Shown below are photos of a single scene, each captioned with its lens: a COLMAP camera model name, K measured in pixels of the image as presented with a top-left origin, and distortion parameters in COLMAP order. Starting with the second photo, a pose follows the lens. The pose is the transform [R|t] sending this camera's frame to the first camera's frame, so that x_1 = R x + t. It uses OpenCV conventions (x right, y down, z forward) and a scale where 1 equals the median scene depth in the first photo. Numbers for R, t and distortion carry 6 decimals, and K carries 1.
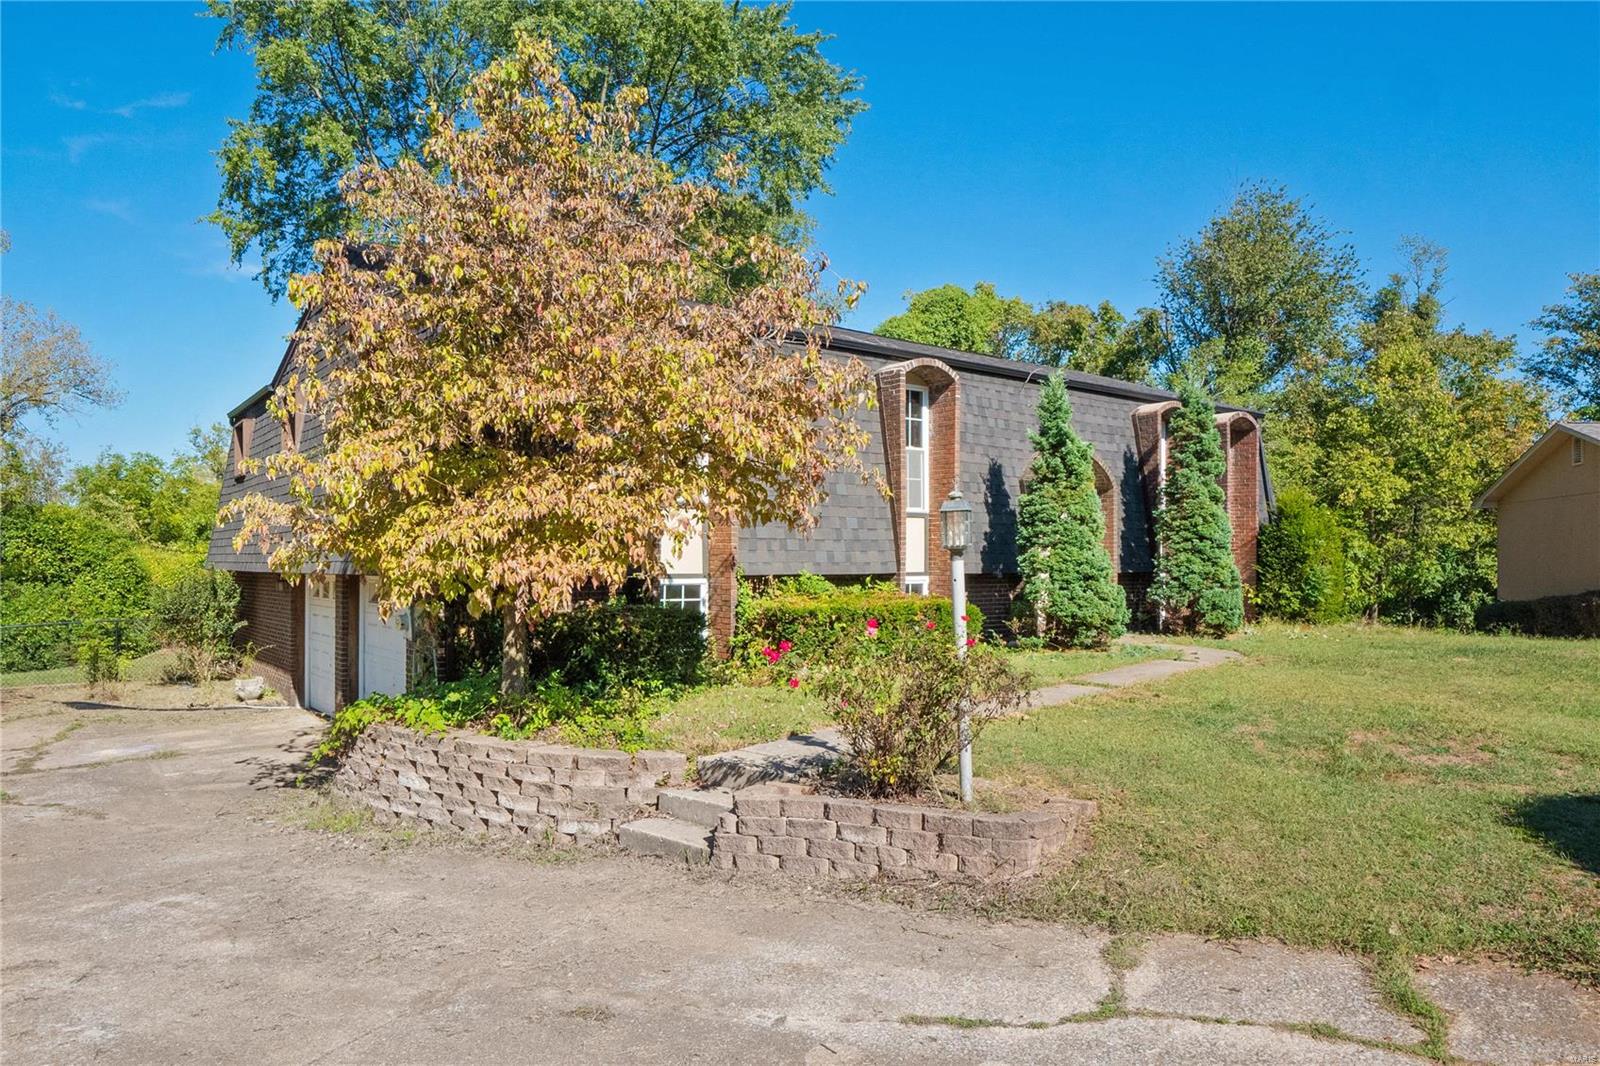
lens RADIAL K [[1069.2, 0, 797.4], [0, 1069.2, 546.9], [0, 0, 1]] dist [0.048009, 0.000245]
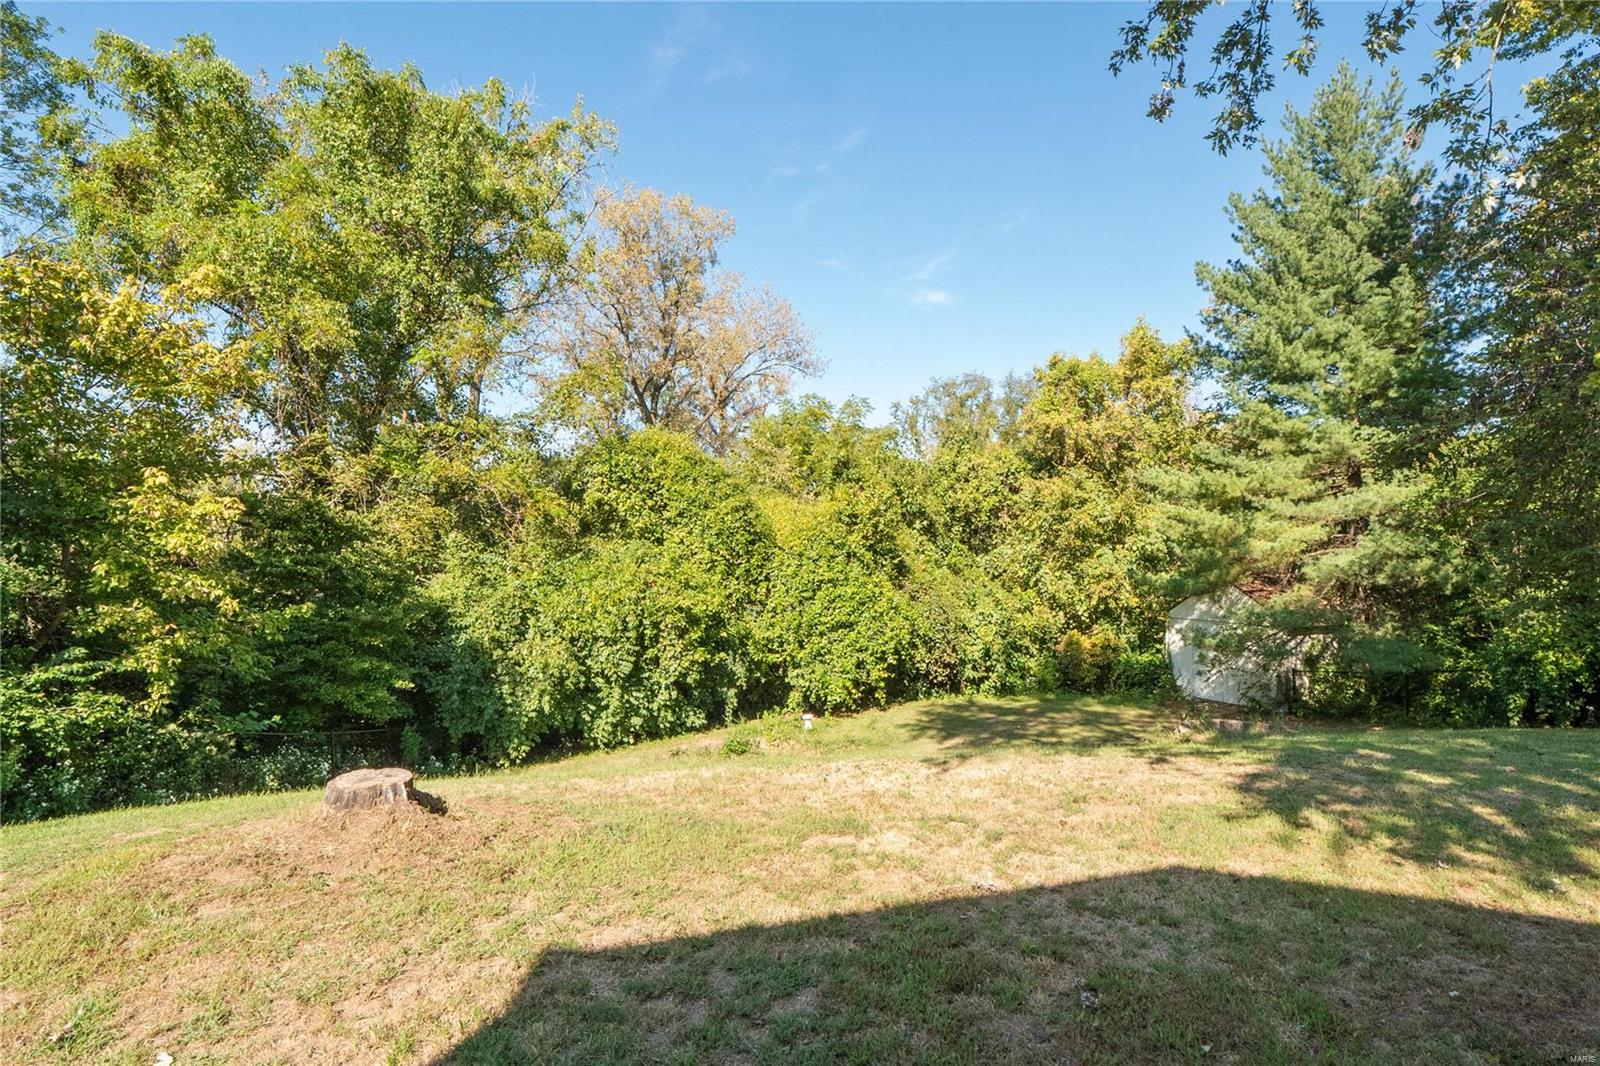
lens RADIAL K [[779.0, 0, 799.9], [0, 779.0, 531.8], [0, 0, 1]] dist [0.003703, -0.001853]
pose [[0.779846, -0.000182, -0.625972, -0.288455], [0.005019, 0.999970, 0.005961, 0.024437], [0.625951, -0.007790, 0.779823, 0.663787]]
